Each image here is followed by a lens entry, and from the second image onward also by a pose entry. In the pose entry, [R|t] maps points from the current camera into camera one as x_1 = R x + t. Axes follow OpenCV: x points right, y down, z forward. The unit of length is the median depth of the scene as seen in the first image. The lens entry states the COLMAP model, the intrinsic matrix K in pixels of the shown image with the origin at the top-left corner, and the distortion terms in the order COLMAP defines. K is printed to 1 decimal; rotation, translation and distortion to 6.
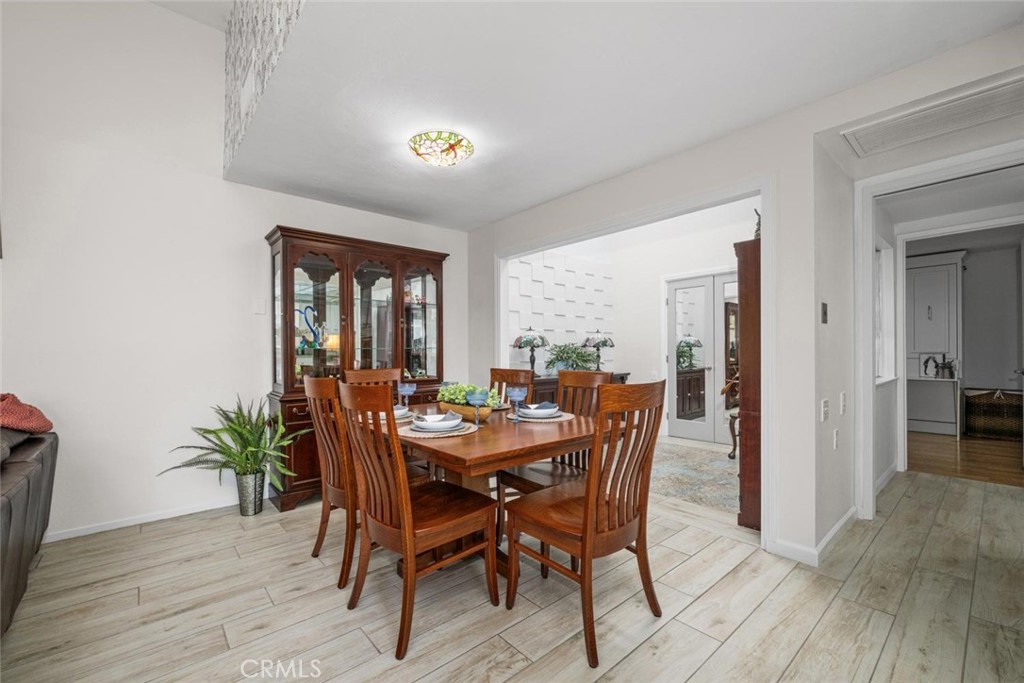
lens RADIAL K [[423.0, 0, 513.3], [0, 423.0, 358.1], [0, 0, 1]] dist [0.000677, 0.000053]
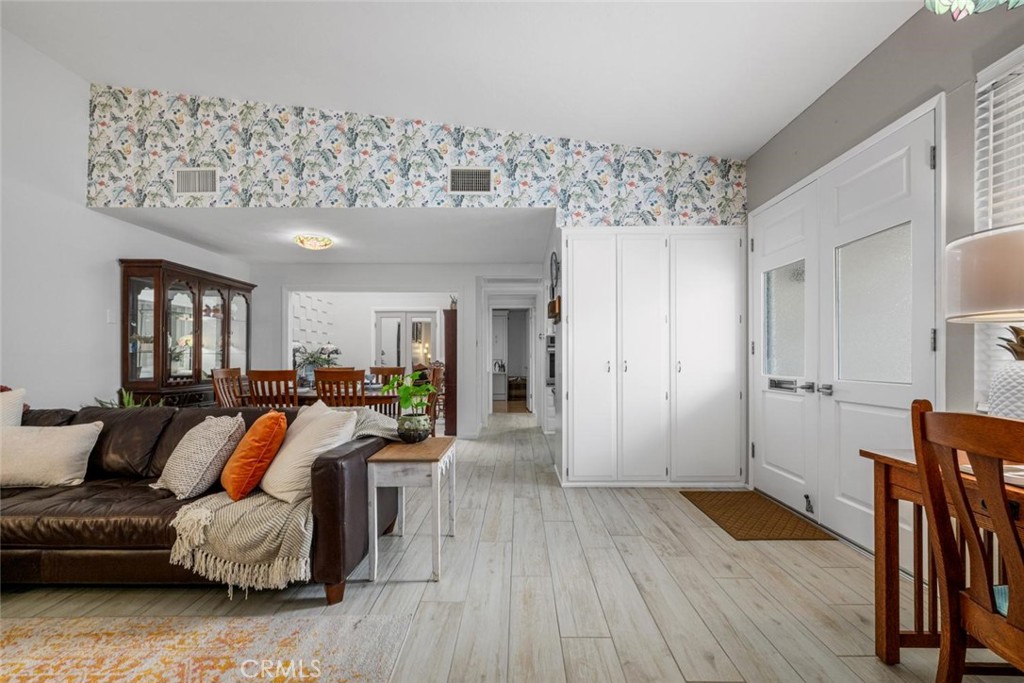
lens RADIAL K [[415.1, 0, 508.5], [0, 415.1, 358.4], [0, 0, 1]] dist [0.000557, 0.000018]
pose [[0.672376, 0.006795, 0.740179, -0.438095], [0.005835, 0.999878, -0.014480, 0.011059], [-0.740187, 0.014055, 0.672254, -0.367476]]
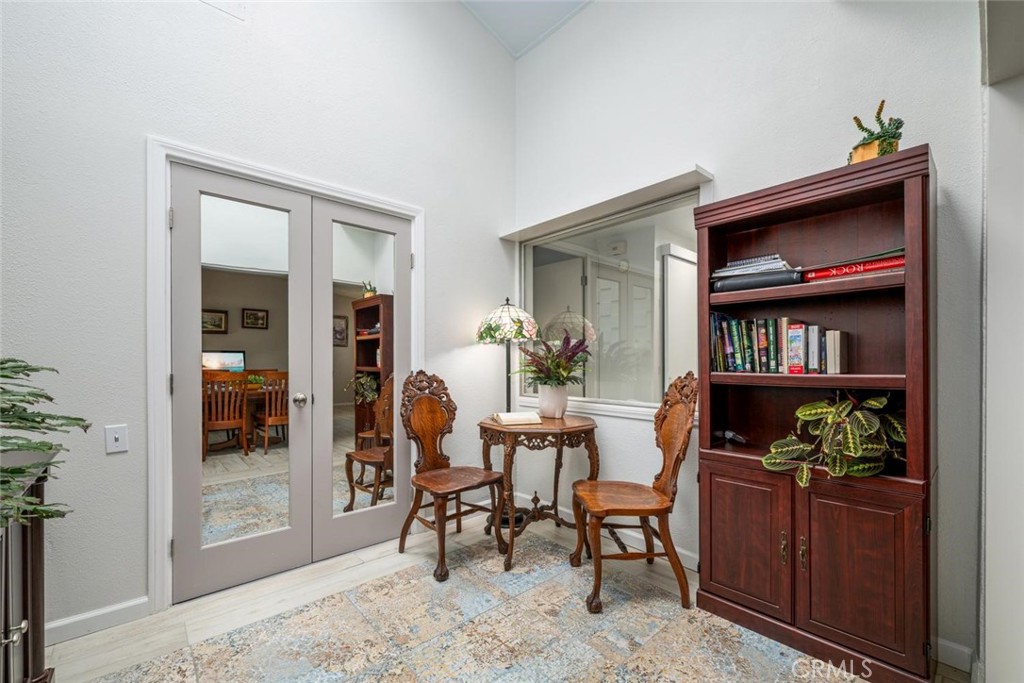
lens RADIAL K [[426.6, 0, 507.4], [0, 426.6, 364.2], [0, 0, 1]] dist [0.000721, 0.000010]
pose [[-0.011740, 0.003335, 0.999926, 0.014371], [0.014021, 0.999897, -0.003171, -0.009471], [-0.999833, 0.013982, -0.011786, 0.774047]]
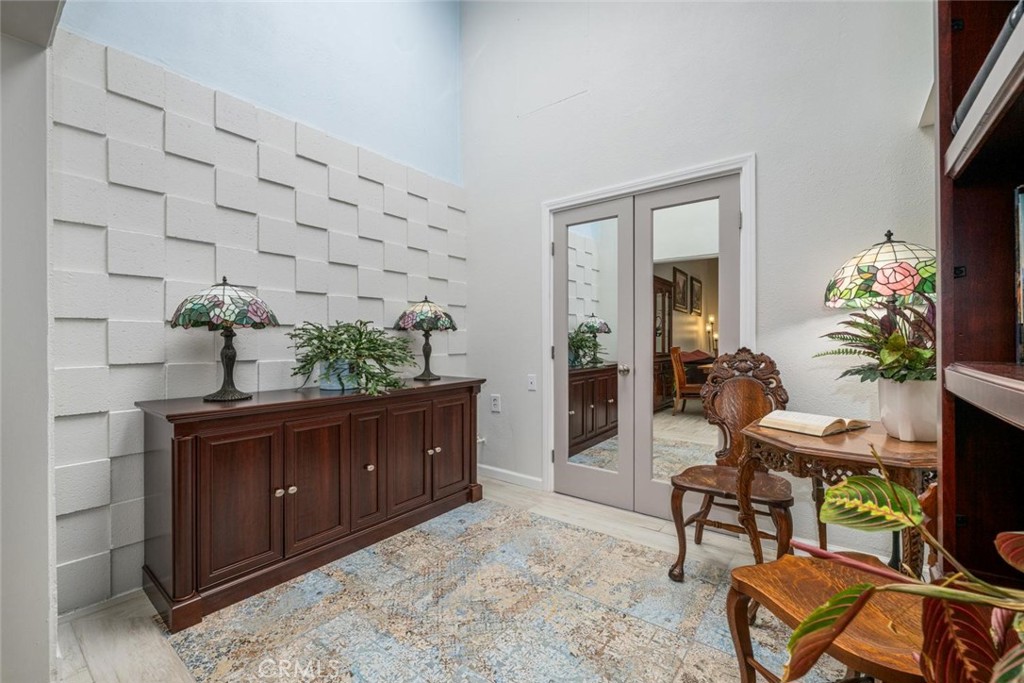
lens RADIAL K [[426.5, 0, 516.6], [0, 426.5, 340.9], [0, 0, 1]] dist [-0.000233, -0.000036]
pose [[0.978662, 0.003528, 0.205449, 0.216434], [-0.001020, 0.999924, -0.012309, -0.006635], [-0.205477, 0.011836, 0.978590, 0.495996]]
